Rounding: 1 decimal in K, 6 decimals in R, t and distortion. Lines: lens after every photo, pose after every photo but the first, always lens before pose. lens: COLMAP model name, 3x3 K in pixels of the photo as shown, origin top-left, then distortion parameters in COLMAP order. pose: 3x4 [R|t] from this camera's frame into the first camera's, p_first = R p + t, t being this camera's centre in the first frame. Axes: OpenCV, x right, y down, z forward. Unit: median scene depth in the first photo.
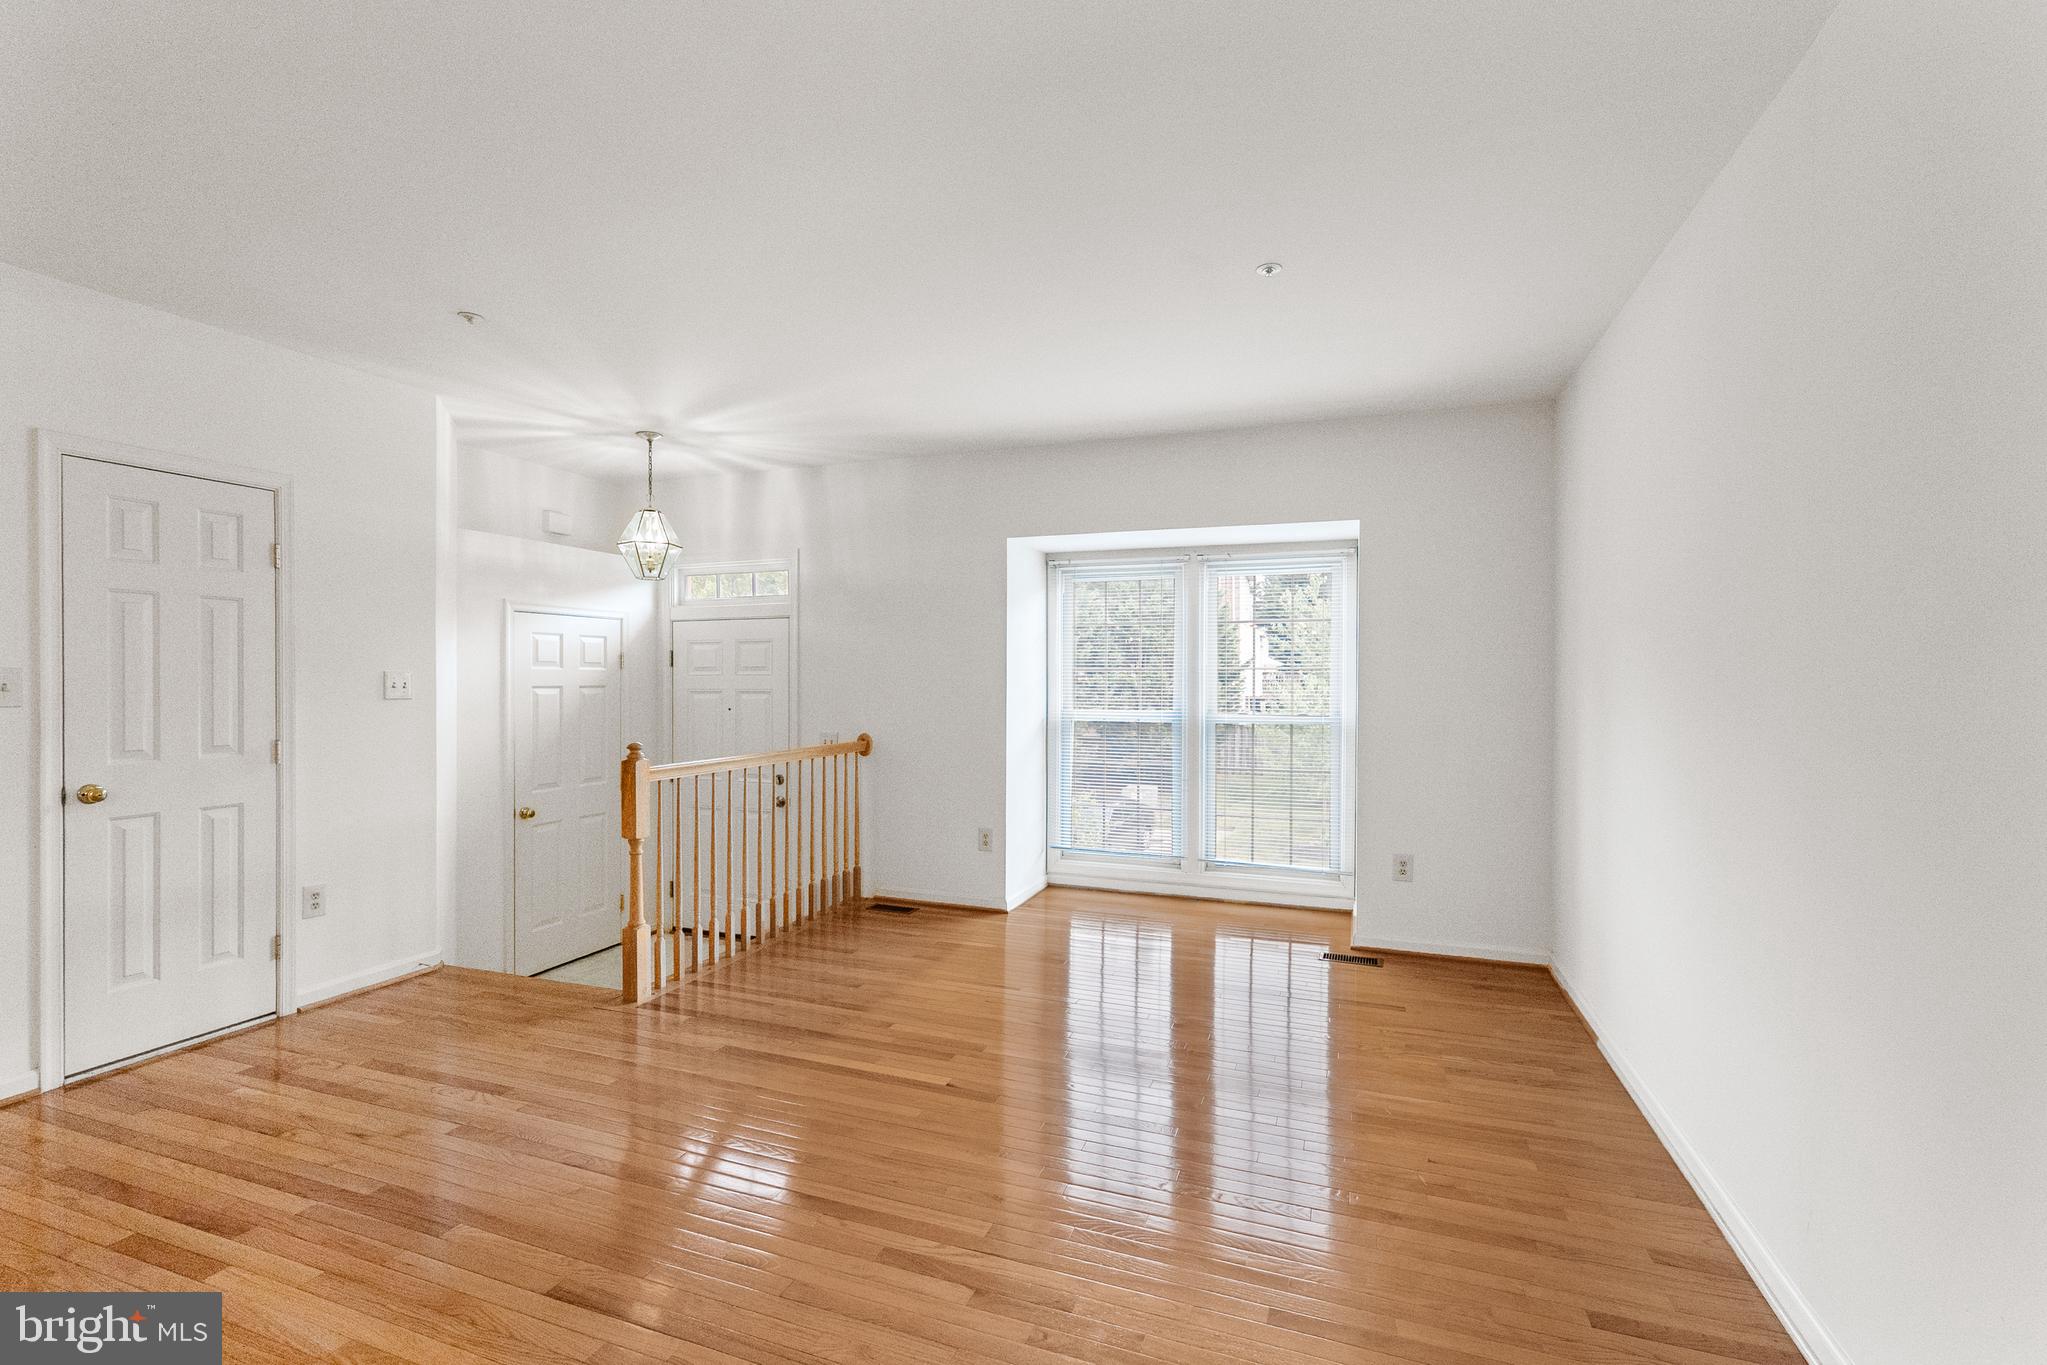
lens RADIAL K [[888.7, 0, 1020.2], [0, 888.7, 687.2], [0, 0, 1]] dist [0.004350, 0.003677]
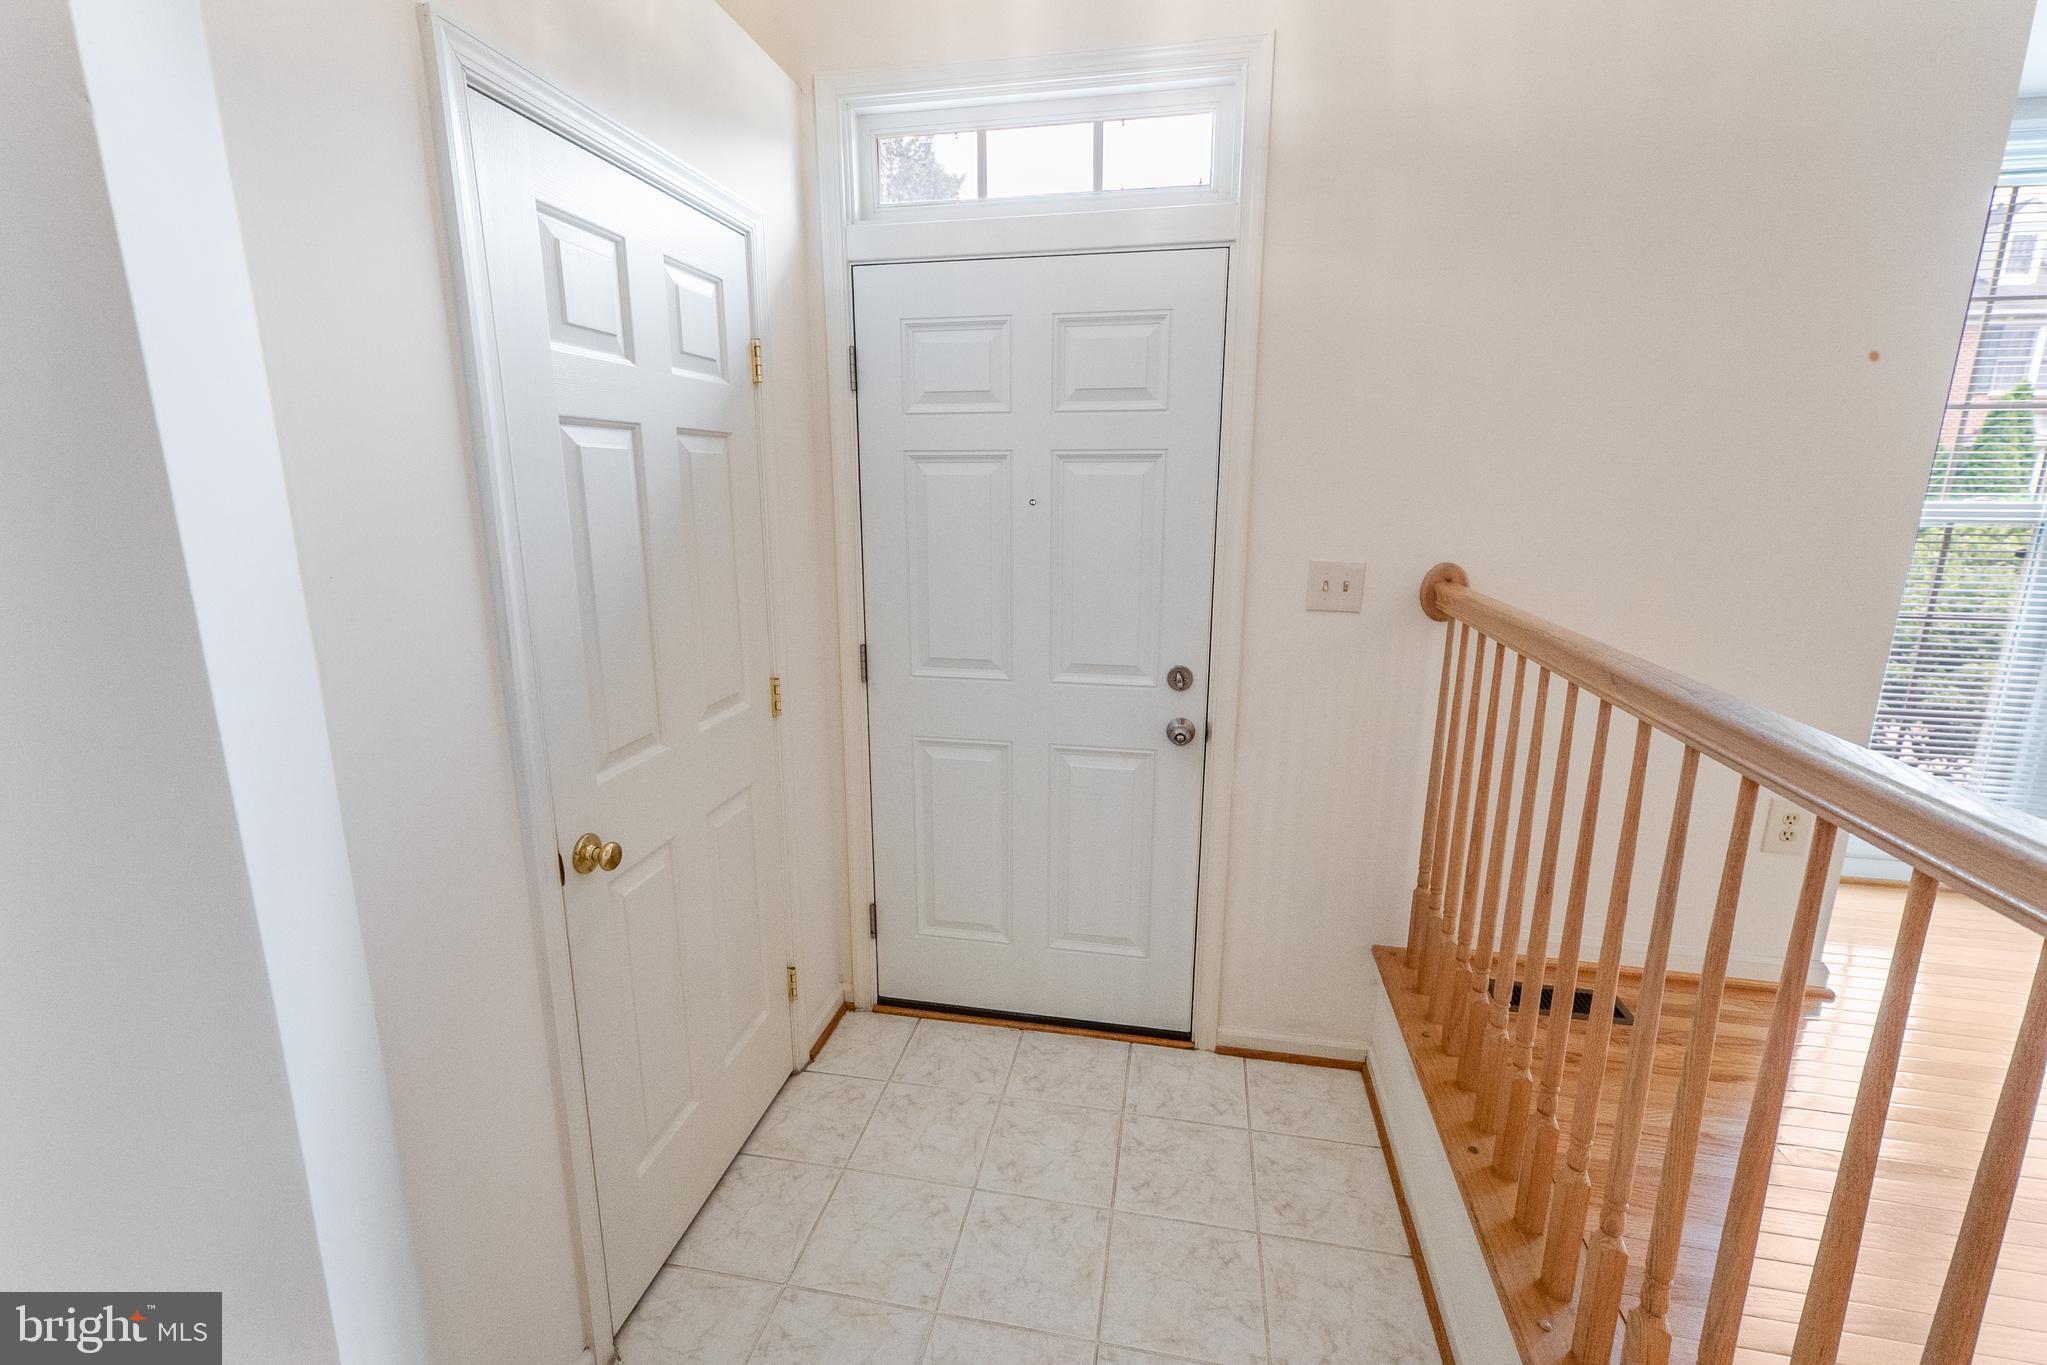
lens RADIAL K [[888.7, 0, 1020.6], [0, 888.7, 680.3], [0, 0, 1]] dist [0.004350, 0.003677]
pose [[0.986699, -0.034950, 0.158757, -0.410509], [0.000303, 0.977009, 0.213200, 0.018335], [-0.162558, -0.210316, 0.964024, 0.626802]]
